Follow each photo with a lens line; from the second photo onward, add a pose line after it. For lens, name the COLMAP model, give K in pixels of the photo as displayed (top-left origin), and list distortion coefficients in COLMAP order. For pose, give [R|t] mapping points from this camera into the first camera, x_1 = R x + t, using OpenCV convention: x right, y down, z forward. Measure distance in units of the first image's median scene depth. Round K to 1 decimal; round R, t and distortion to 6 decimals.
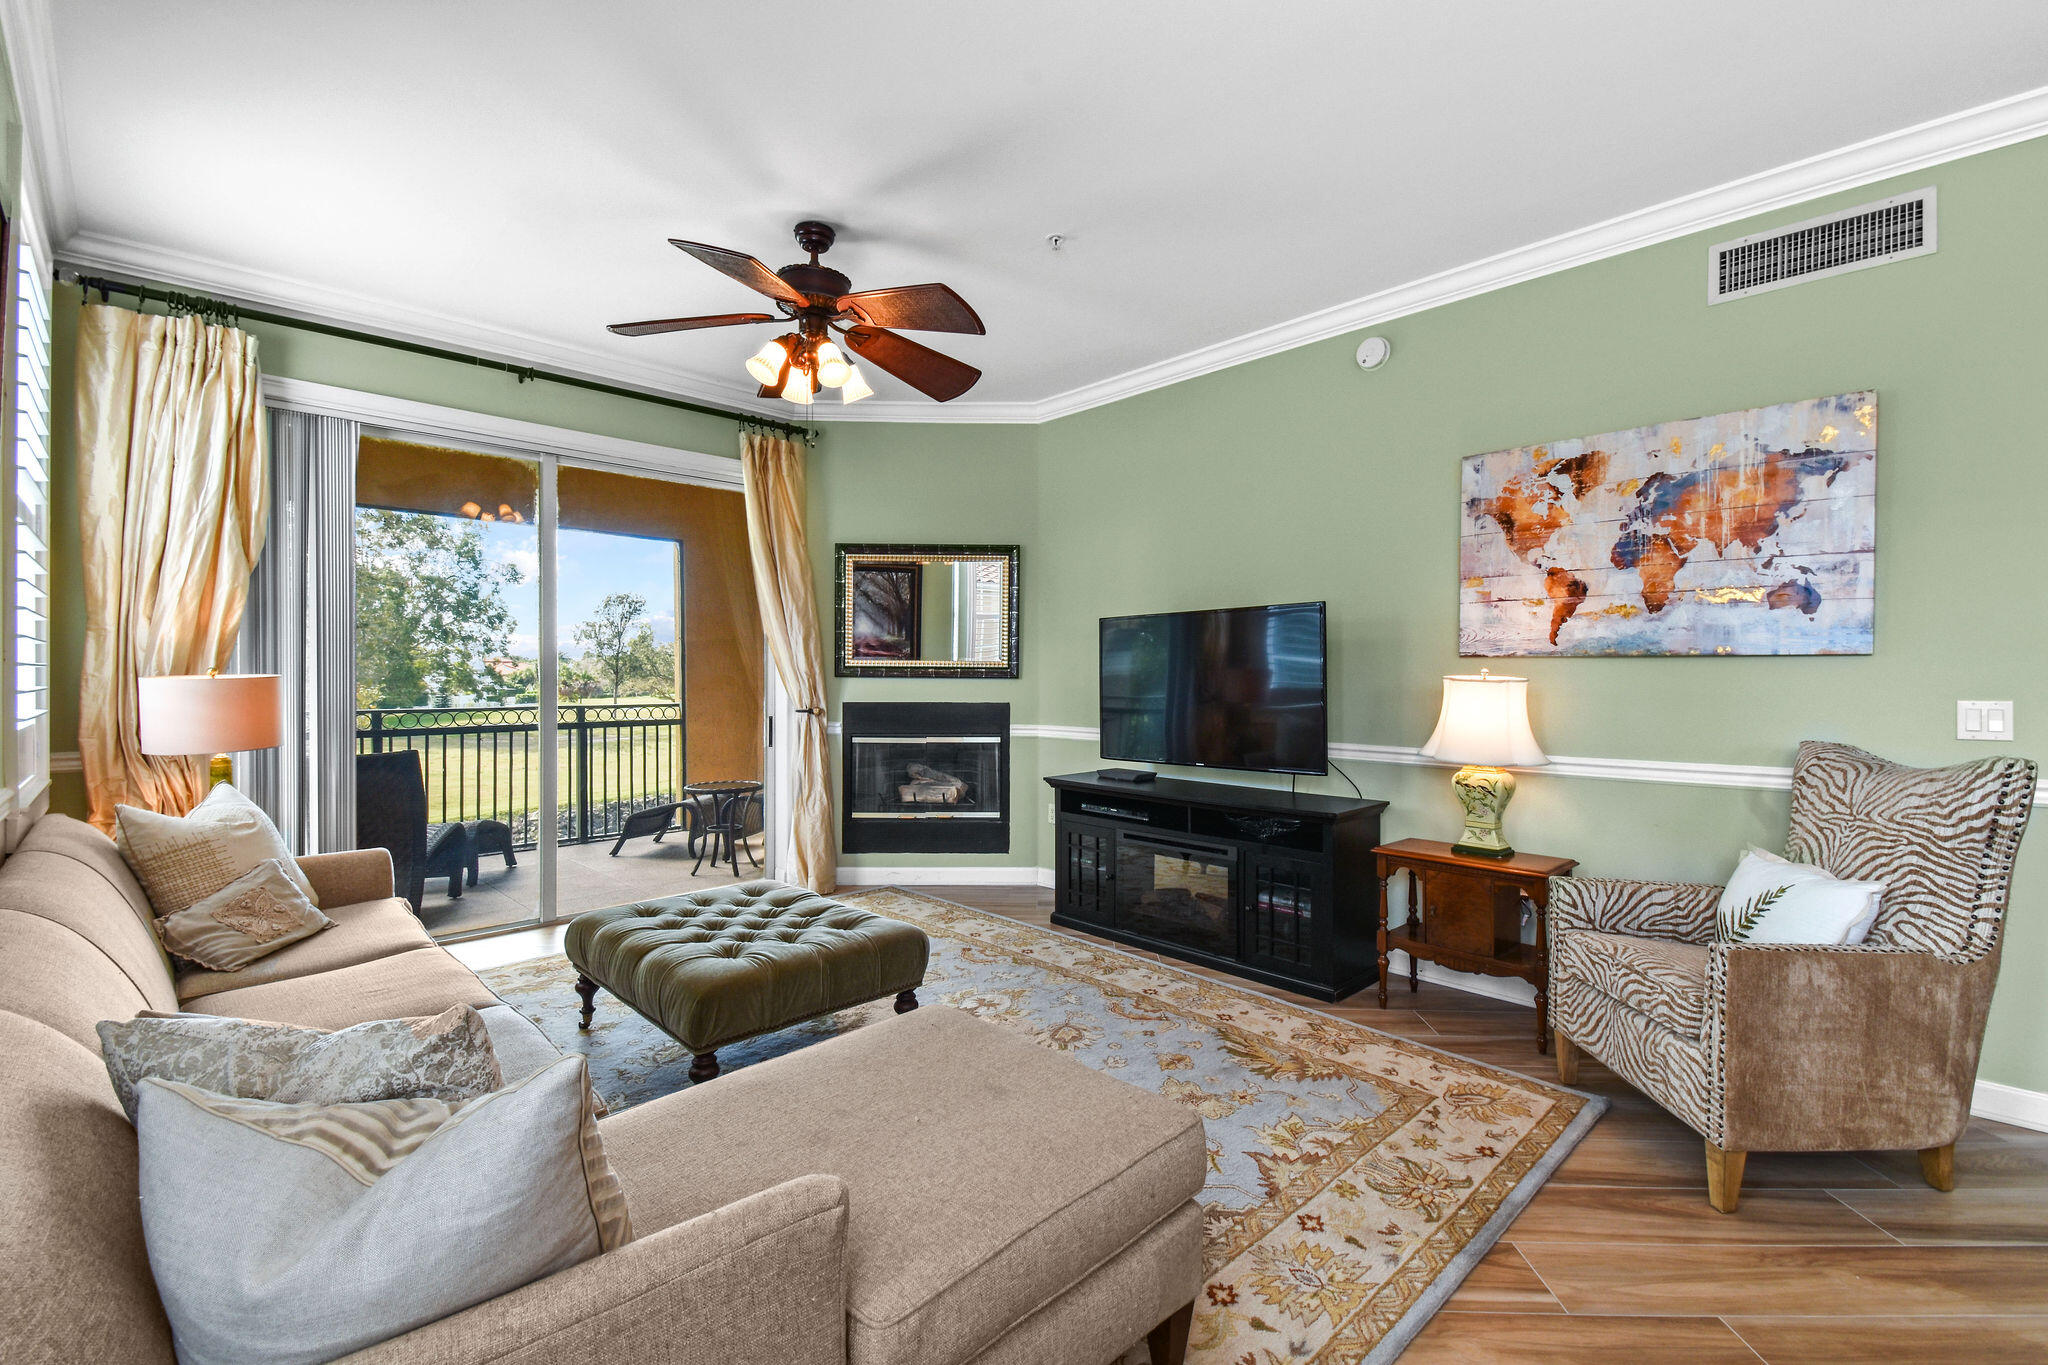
lens RADIAL K [[898.7, 0, 1028.5], [0, 898.7, 677.7], [0, 0, 1]] dist [0.043467, -0.022633]
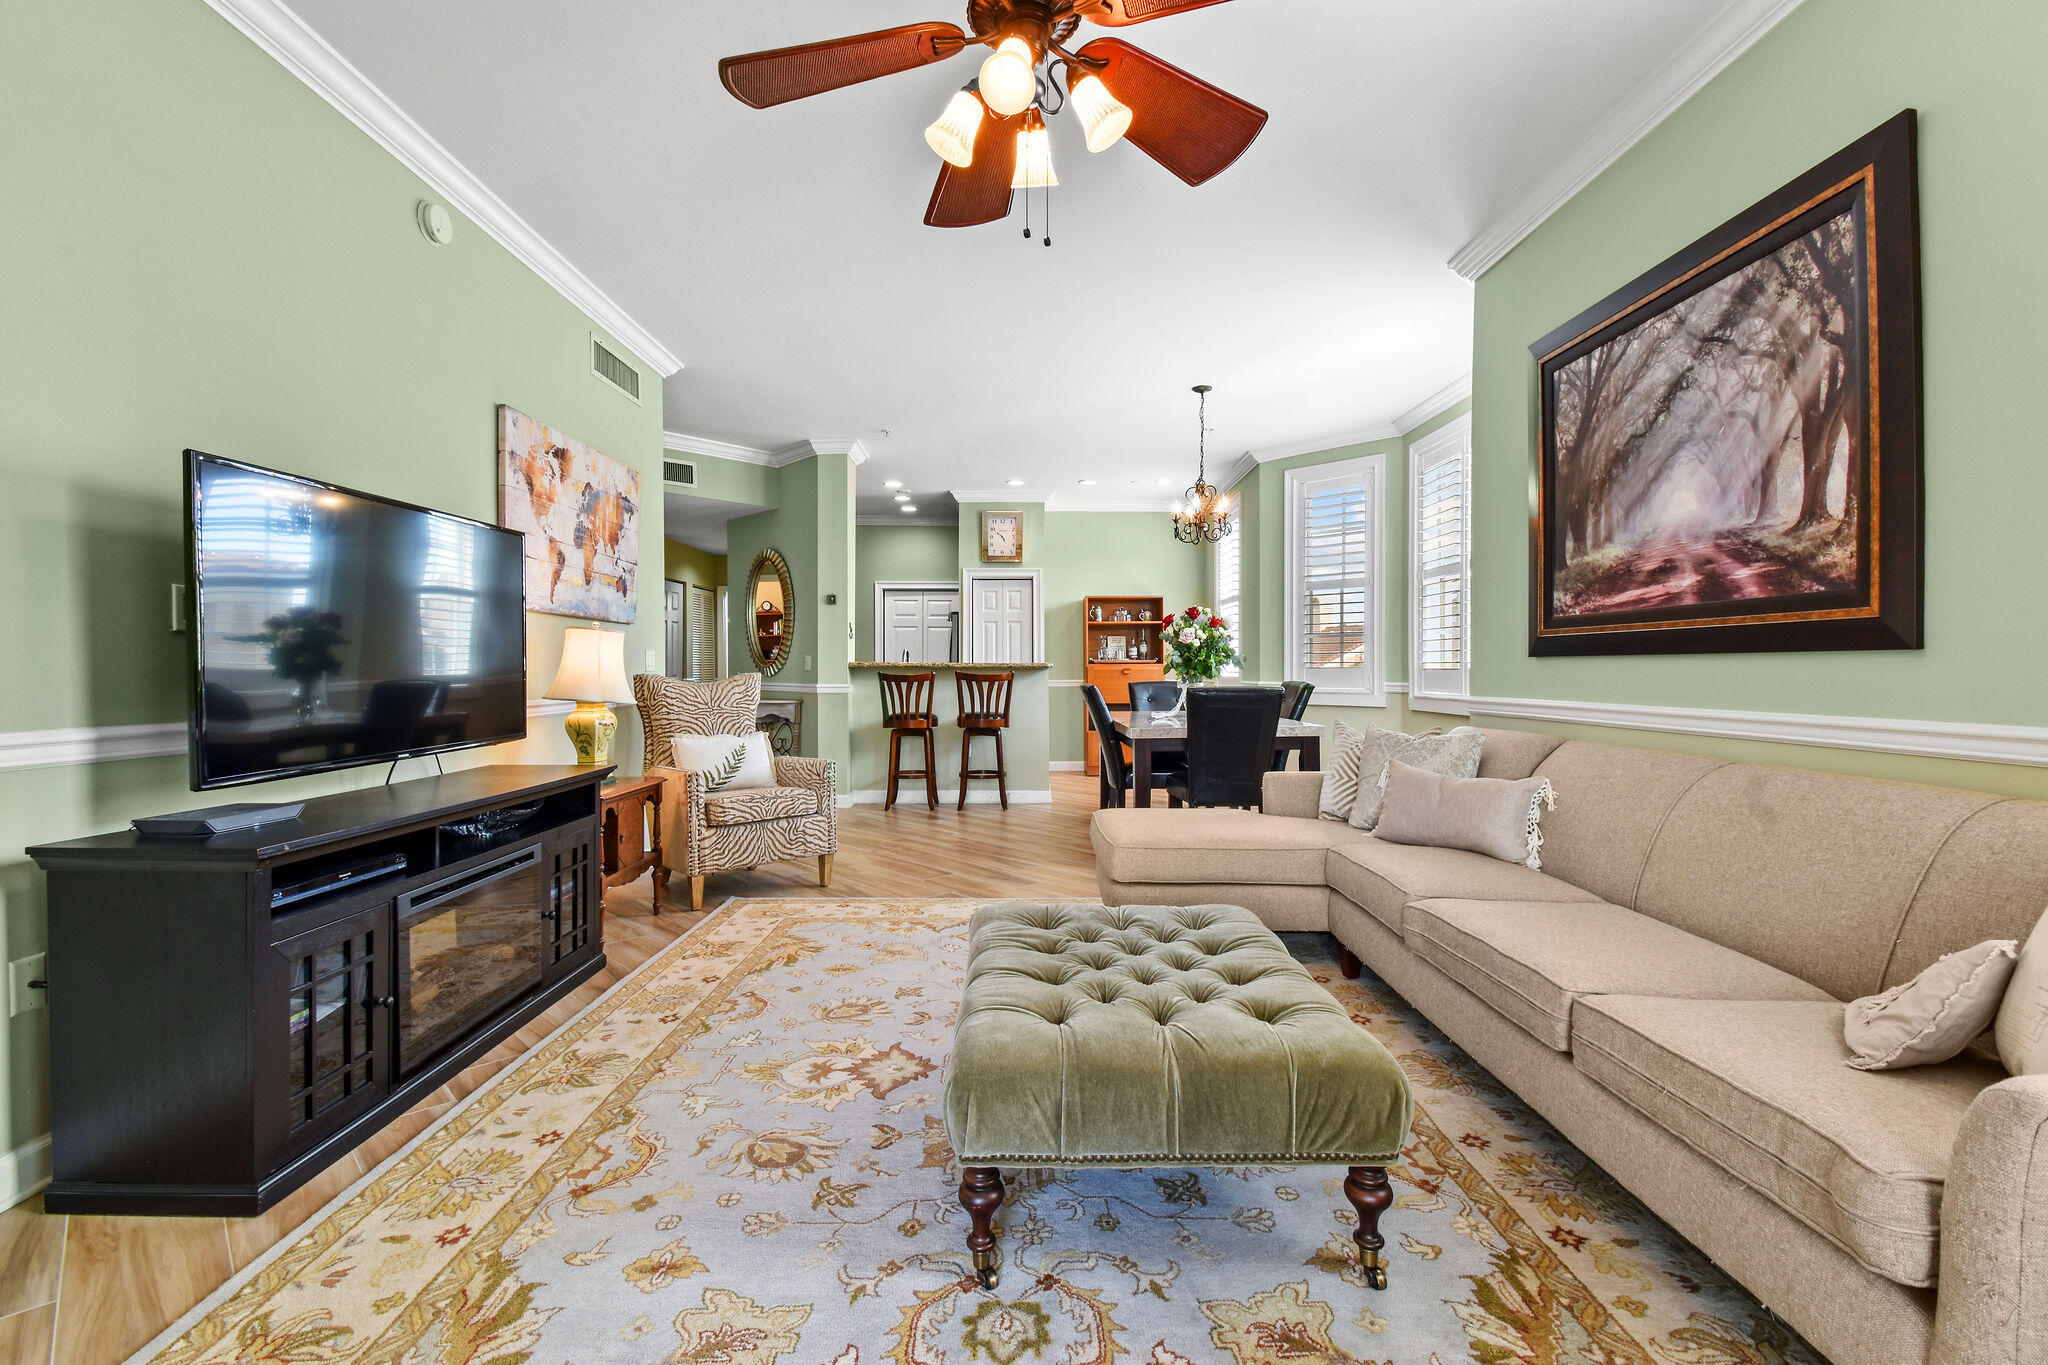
lens RADIAL K [[898.7, 0, 1028.5], [0, 898.7, 677.7], [0, 0, 1]] dist [0.043467, -0.022633]
pose [[-0.729713, -0.005081, 0.683735, -0.650305], [0.003960, 0.999924, 0.011658, 0.047661], [-0.683742, 0.011215, -0.729637, 1.411783]]
